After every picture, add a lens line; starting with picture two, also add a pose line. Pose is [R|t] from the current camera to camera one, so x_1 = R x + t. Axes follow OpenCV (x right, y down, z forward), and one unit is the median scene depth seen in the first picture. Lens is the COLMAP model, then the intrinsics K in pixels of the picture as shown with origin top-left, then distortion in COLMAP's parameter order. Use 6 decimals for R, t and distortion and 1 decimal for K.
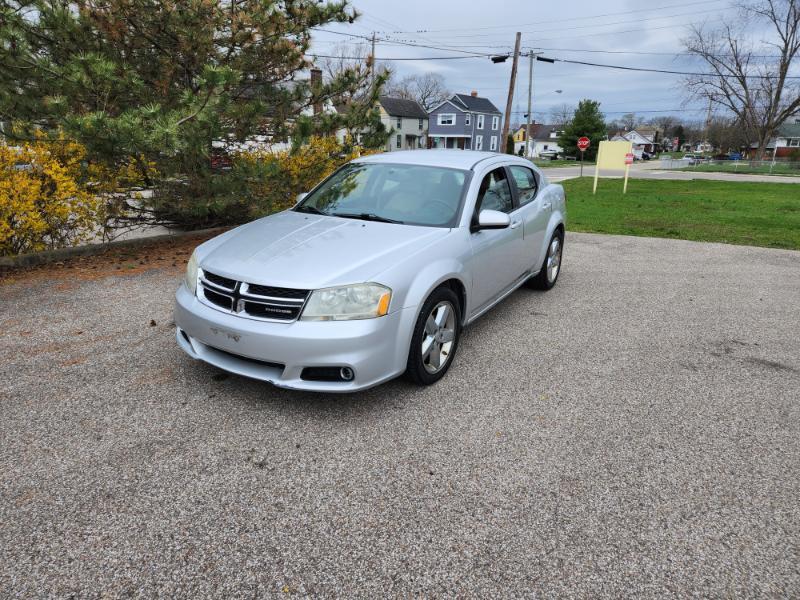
lens RADIAL K [[526.7, 0, 396.7], [0, 526.7, 294.3], [0, 0, 1]] dist [0.074619, -0.058834]
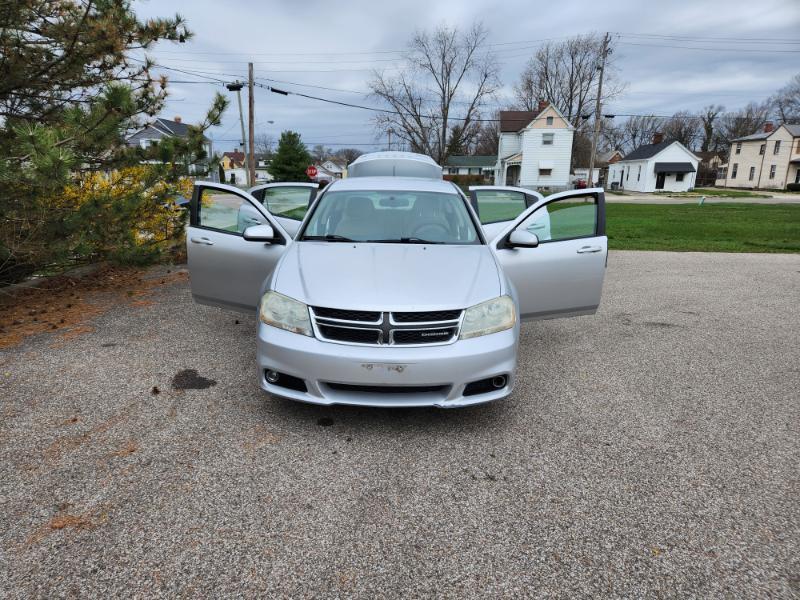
lens RADIAL K [[528.8, 0, 389.7], [0, 528.8, 303.1], [0, 0, 1]] dist [0.073474, -0.058916]
pose [[0.866065, -0.128862, 0.483039, -0.574596], [0.145489, 0.989355, 0.003078, -0.031805], [-0.478294, 0.067611, 0.875593, 0.105380]]
